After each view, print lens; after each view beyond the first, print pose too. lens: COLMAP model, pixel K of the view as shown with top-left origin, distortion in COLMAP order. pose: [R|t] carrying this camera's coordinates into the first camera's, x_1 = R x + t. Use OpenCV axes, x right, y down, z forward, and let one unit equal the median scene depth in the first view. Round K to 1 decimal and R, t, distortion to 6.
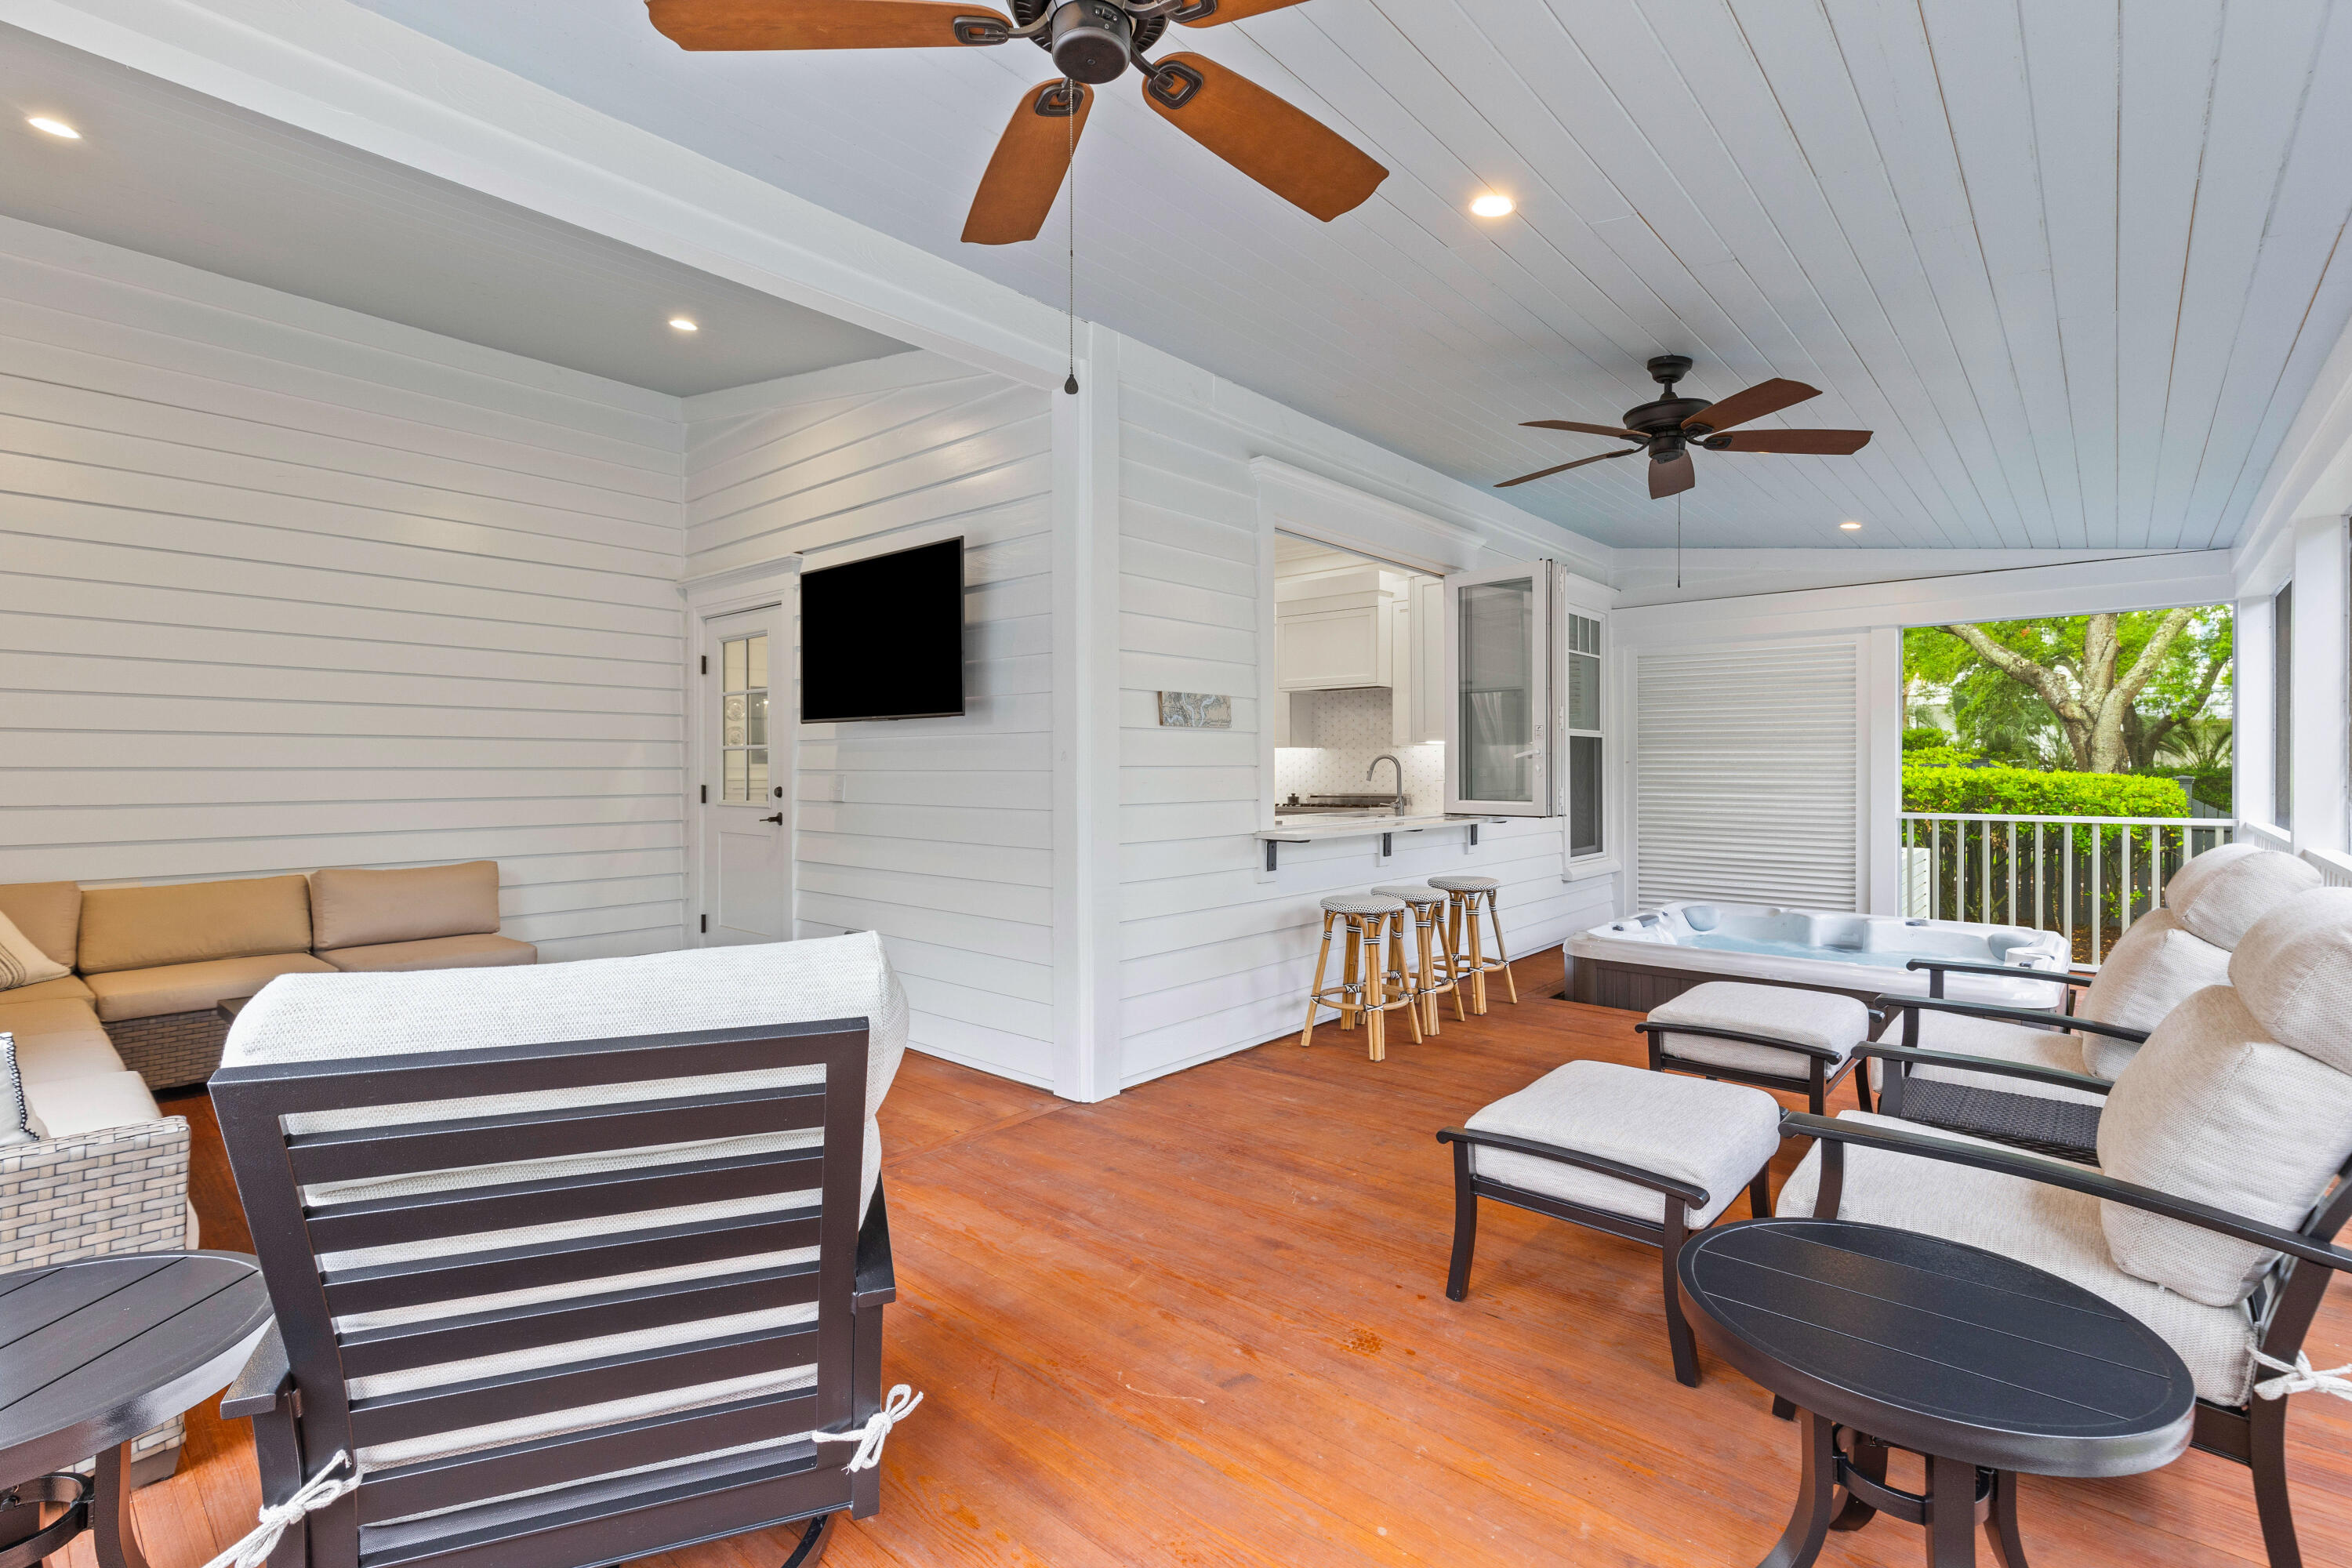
lens RADIAL K [[1070.0, 0, 1178.9], [0, 1070.0, 767.4], [0, 0, 1]] dist [0.009889, -0.001472]
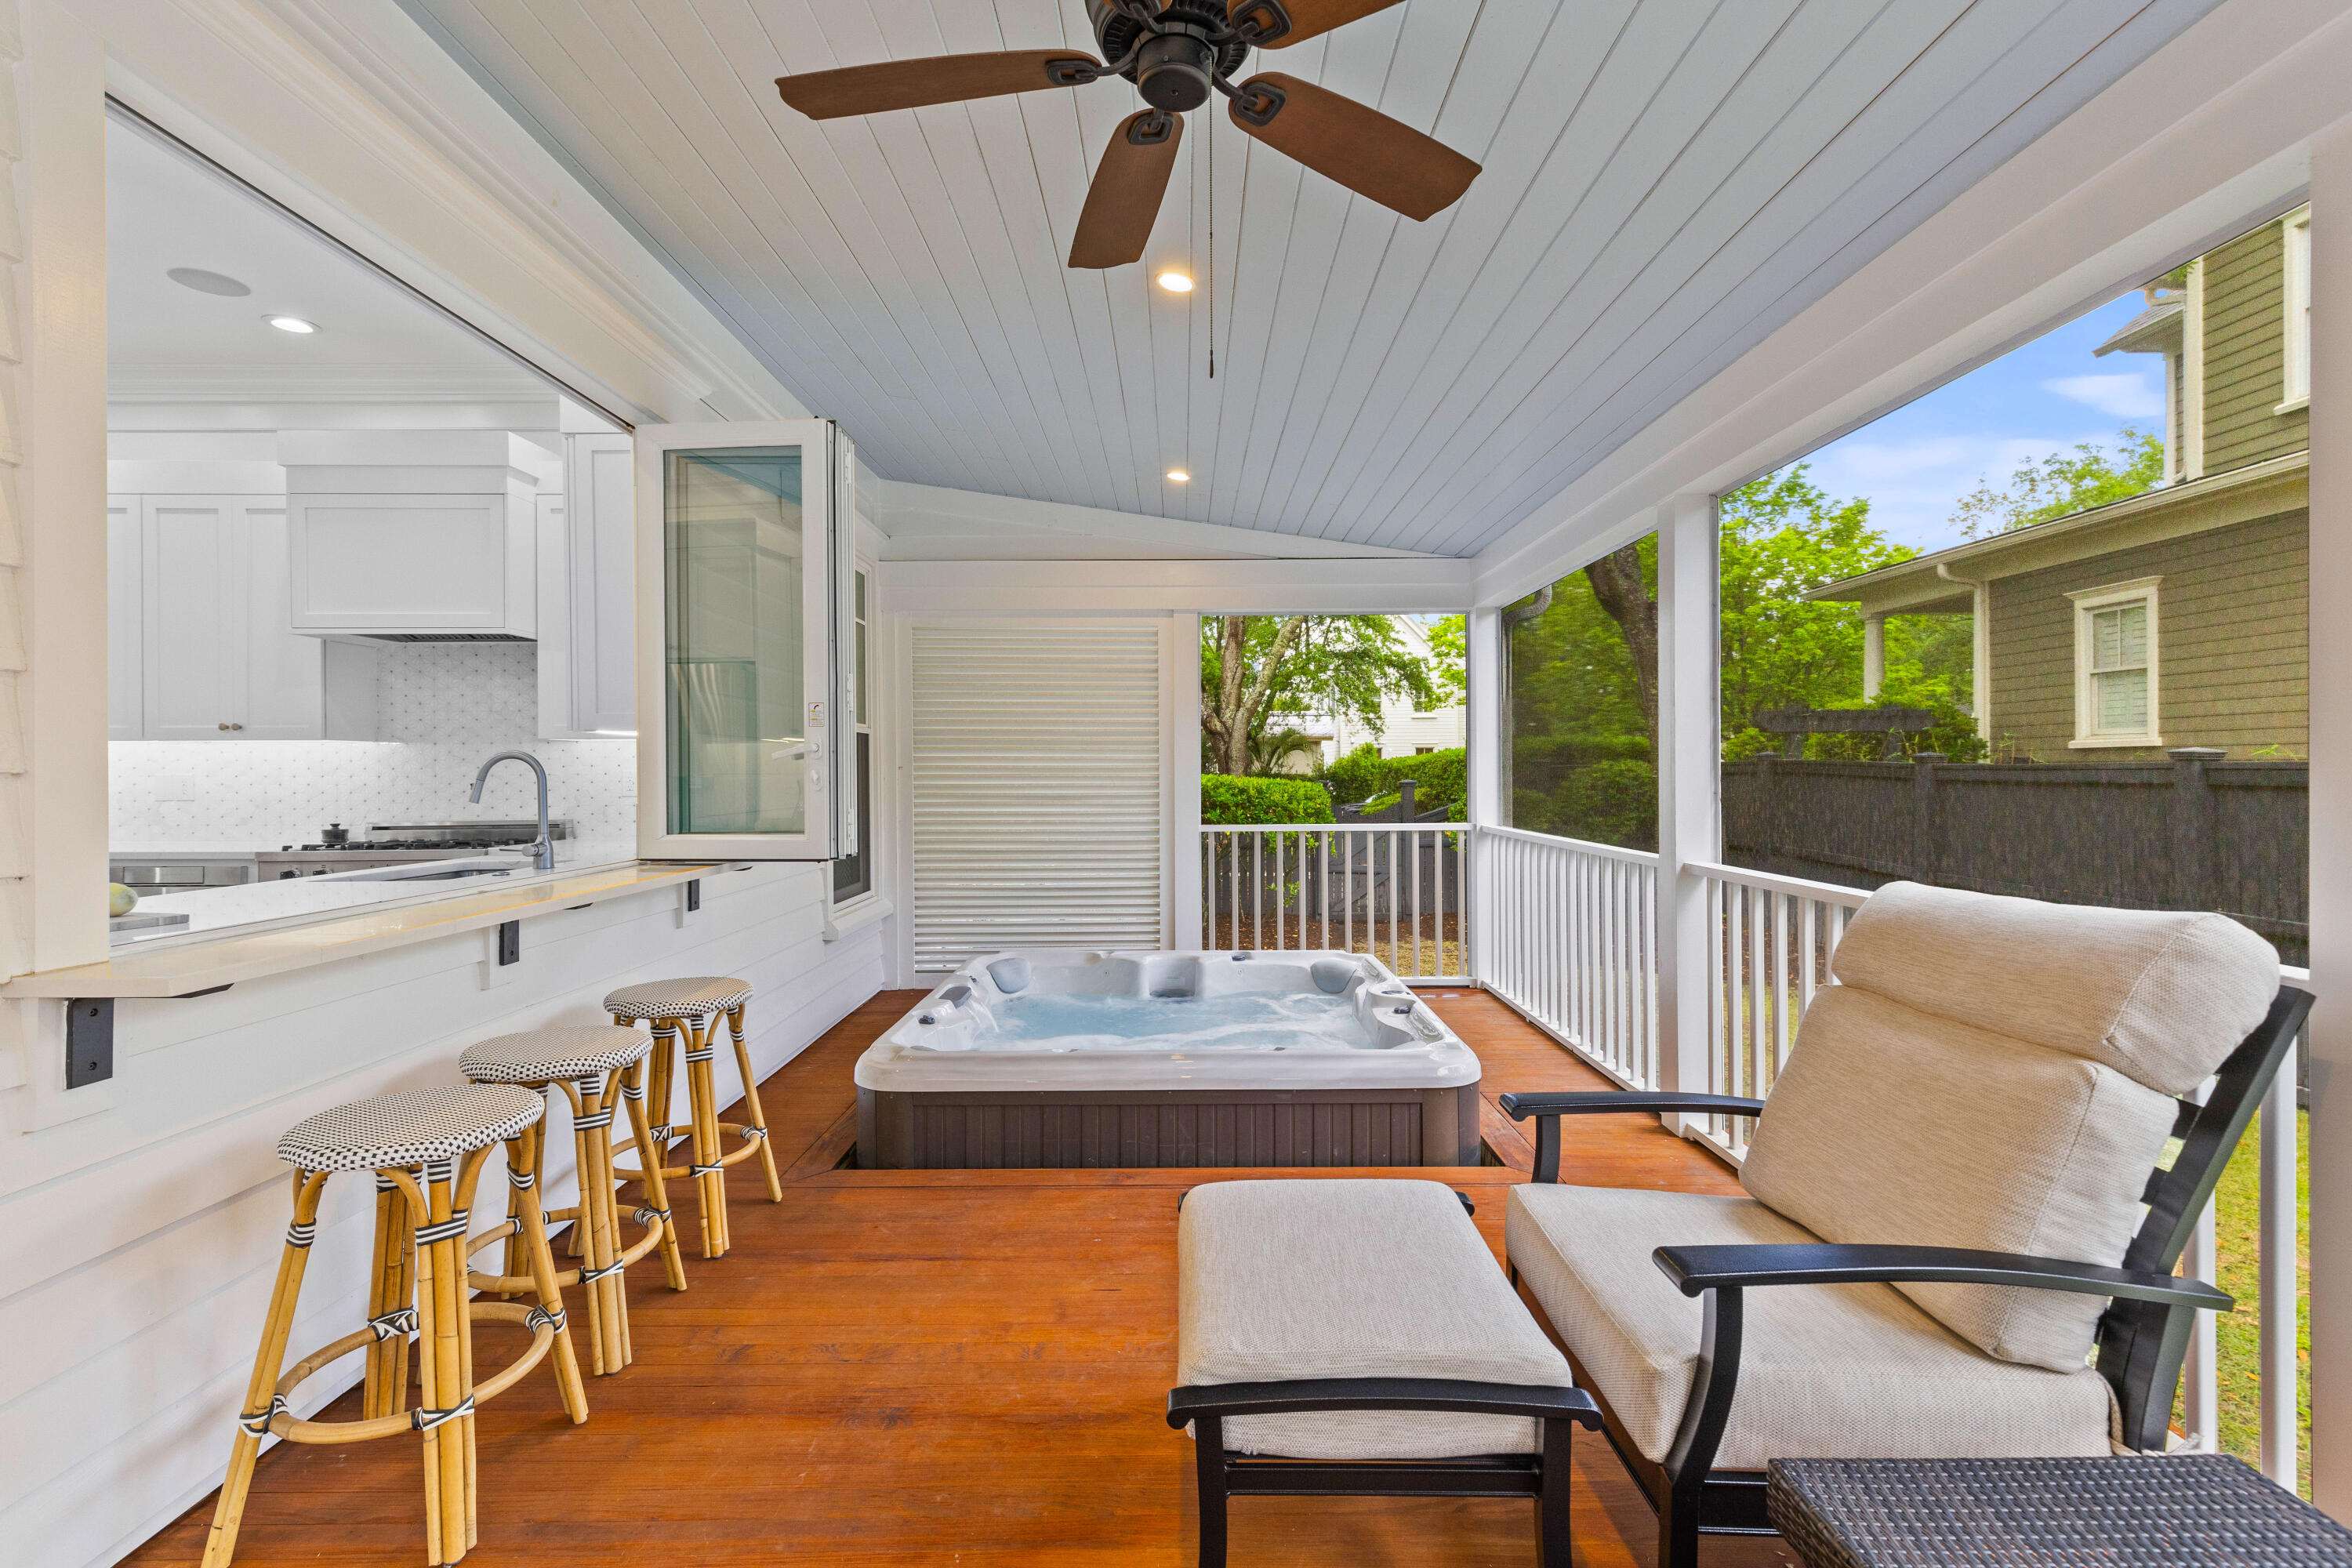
lens RADIAL K [[1070.0, 0, 1178.6], [0, 1070.0, 770.9], [0, 0, 1]] dist [0.009889, -0.001472]
pose [[0.751829, -0.001490, 0.659356, 0.092090], [0.004183, 0.999988, -0.002509, -0.000055], [-0.659345, 0.004644, 0.751827, 0.395743]]
